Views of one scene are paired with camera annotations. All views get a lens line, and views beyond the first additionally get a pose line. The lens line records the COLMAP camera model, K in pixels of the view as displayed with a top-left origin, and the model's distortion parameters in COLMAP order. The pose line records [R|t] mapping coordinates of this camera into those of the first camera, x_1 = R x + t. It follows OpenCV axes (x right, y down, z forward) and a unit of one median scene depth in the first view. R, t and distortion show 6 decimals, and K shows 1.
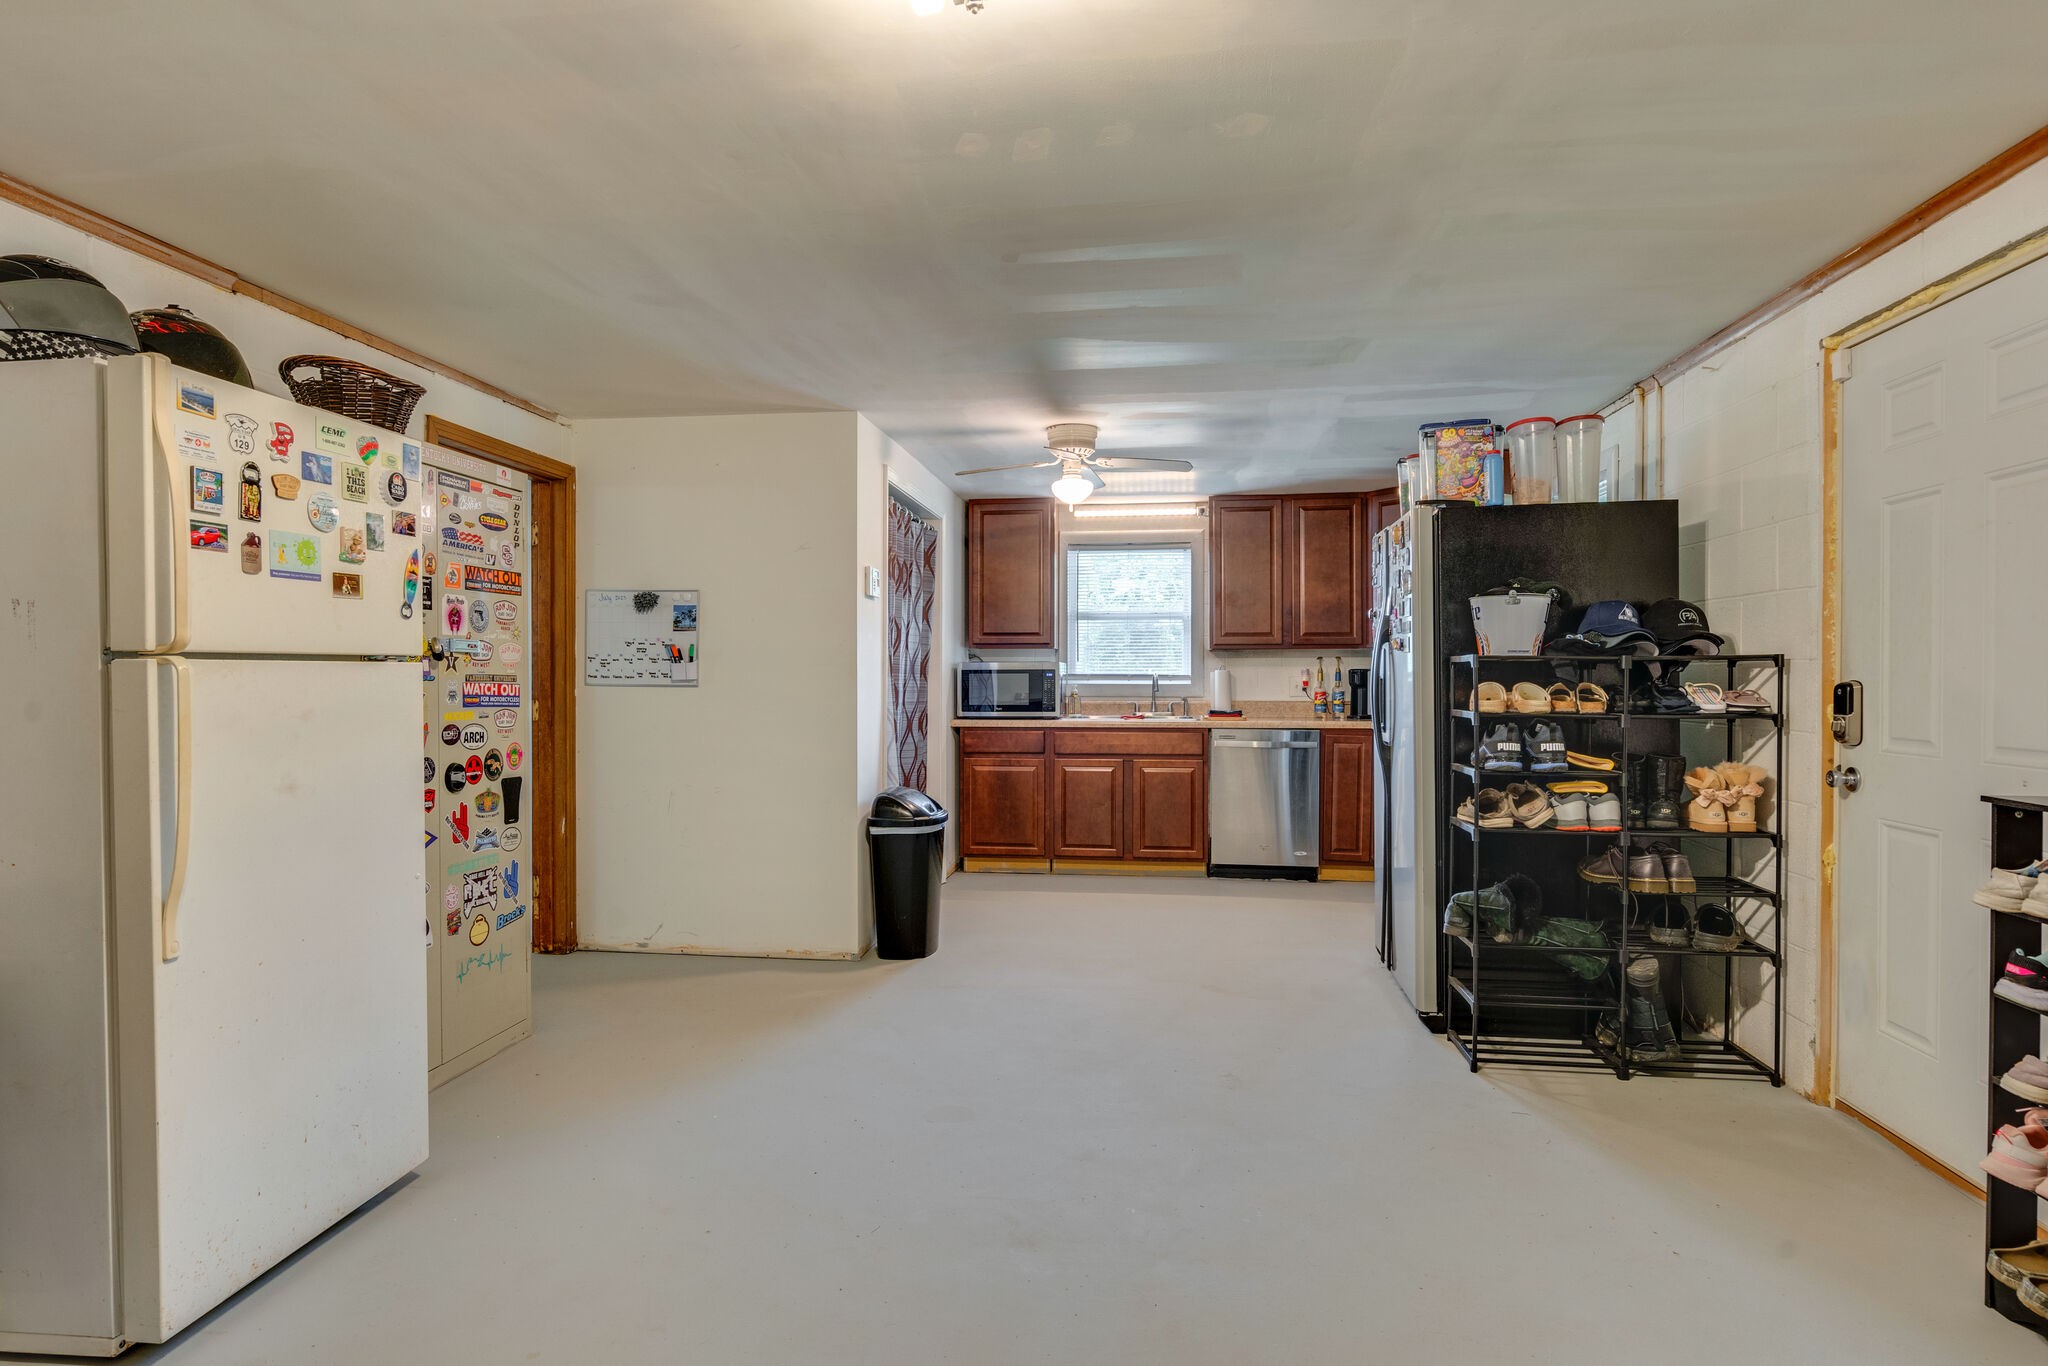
lens RADIAL K [[1055.7, 0, 1021.5], [0, 1055.7, 683.2], [0, 0, 1]] dist [0.004439, 0.001011]
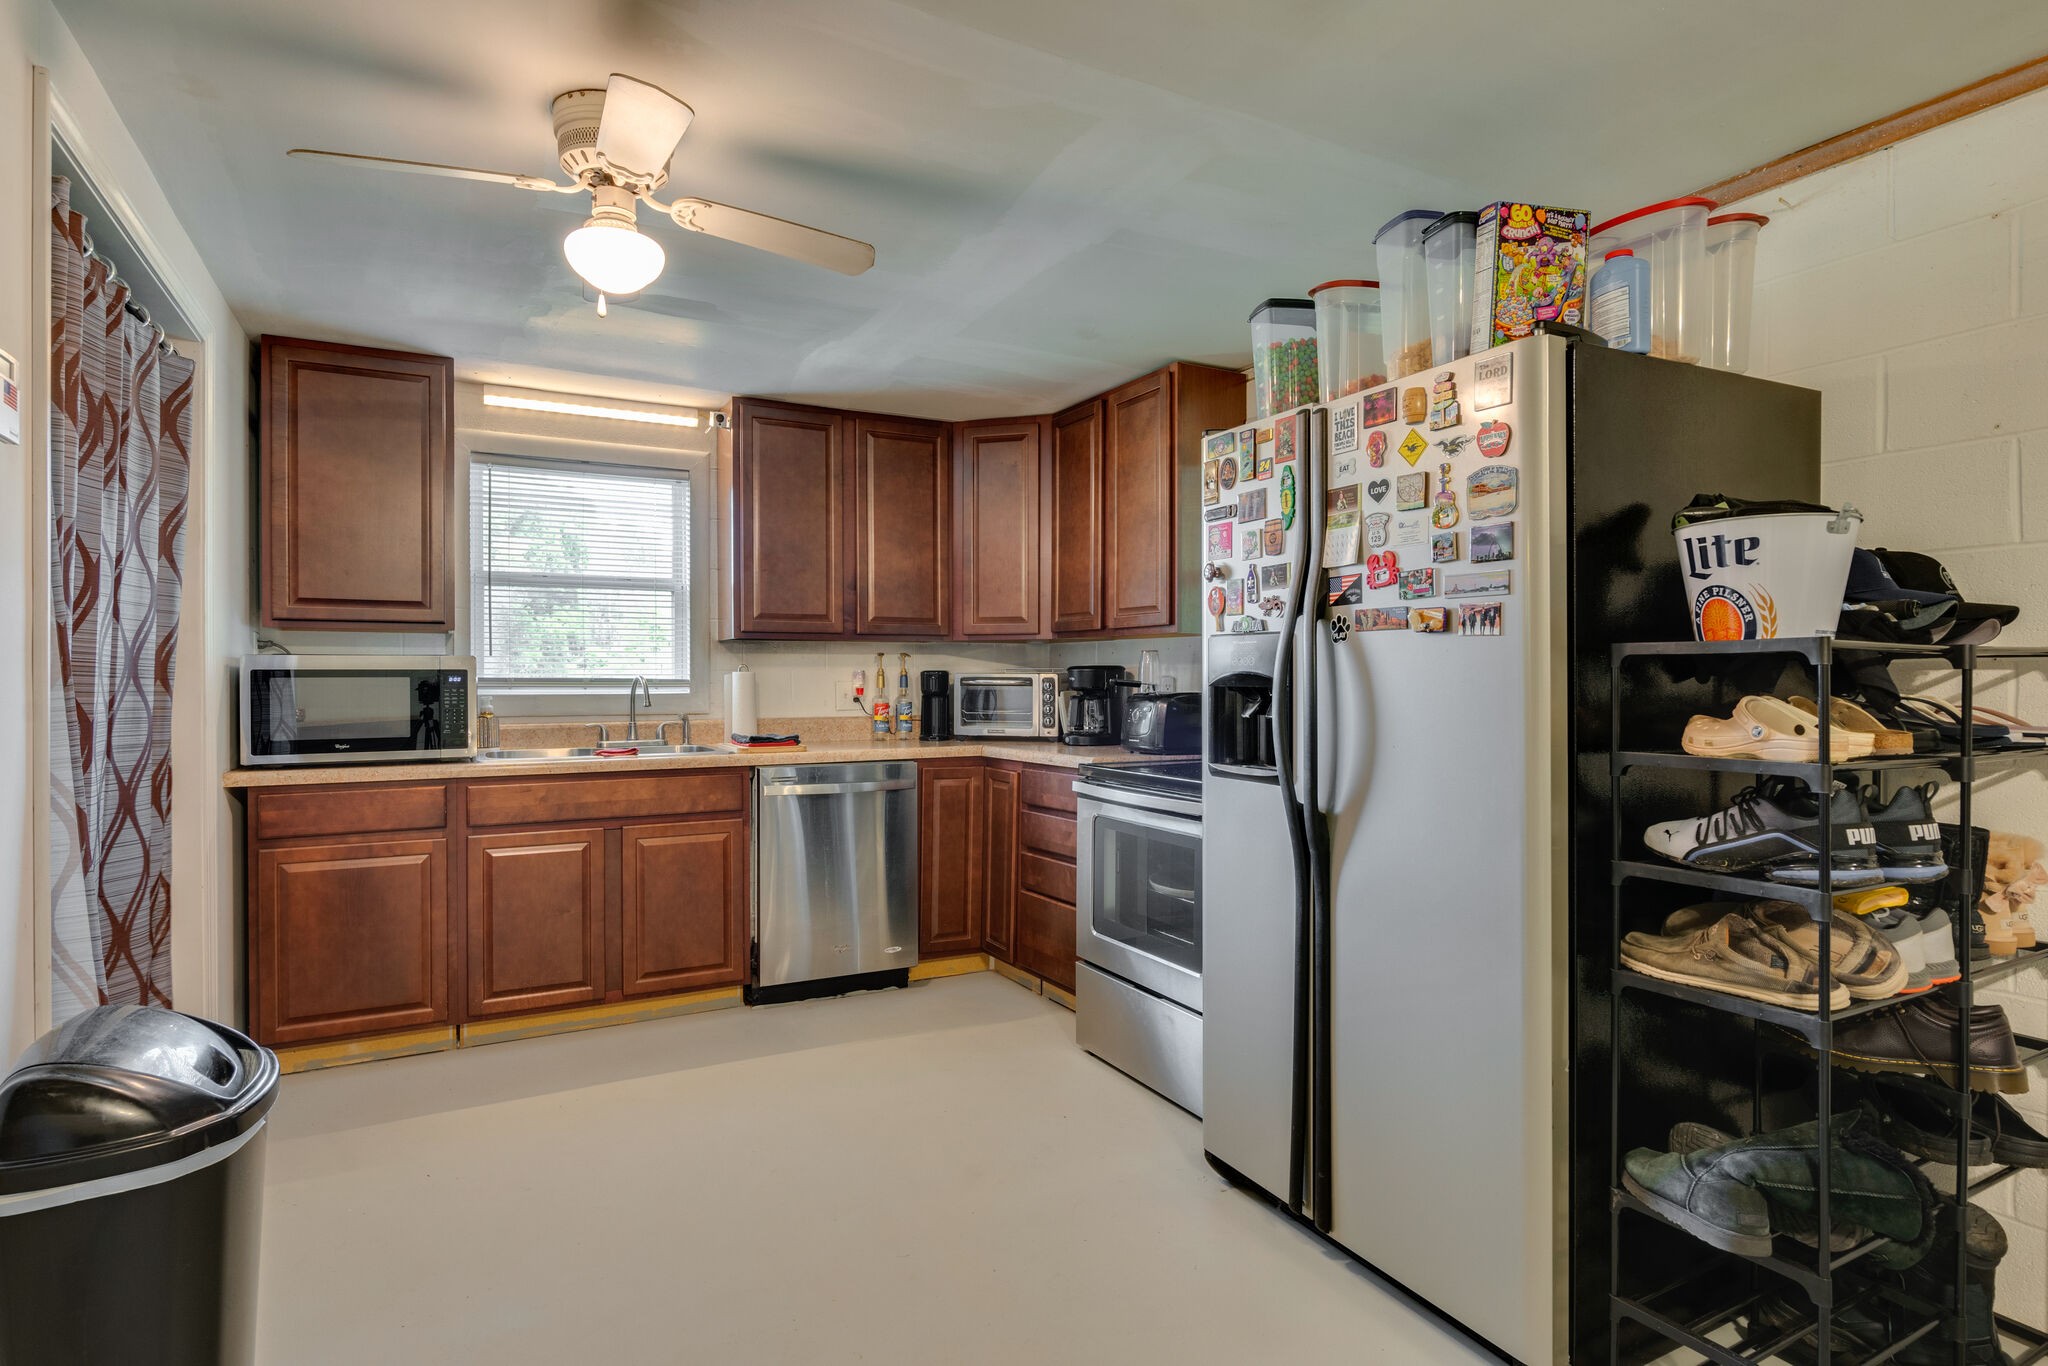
lens RADIAL K [[1055.7, 0, 1010.9], [0, 1055.7, 682.8], [0, 0, 1]] dist [0.004439, 0.001011]
pose [[0.815582, -0.003334, 0.578632, -0.053790], [0.004575, 0.999989, -0.000687, -0.004623], [-0.578624, 0.003207, 0.815588, 0.397809]]
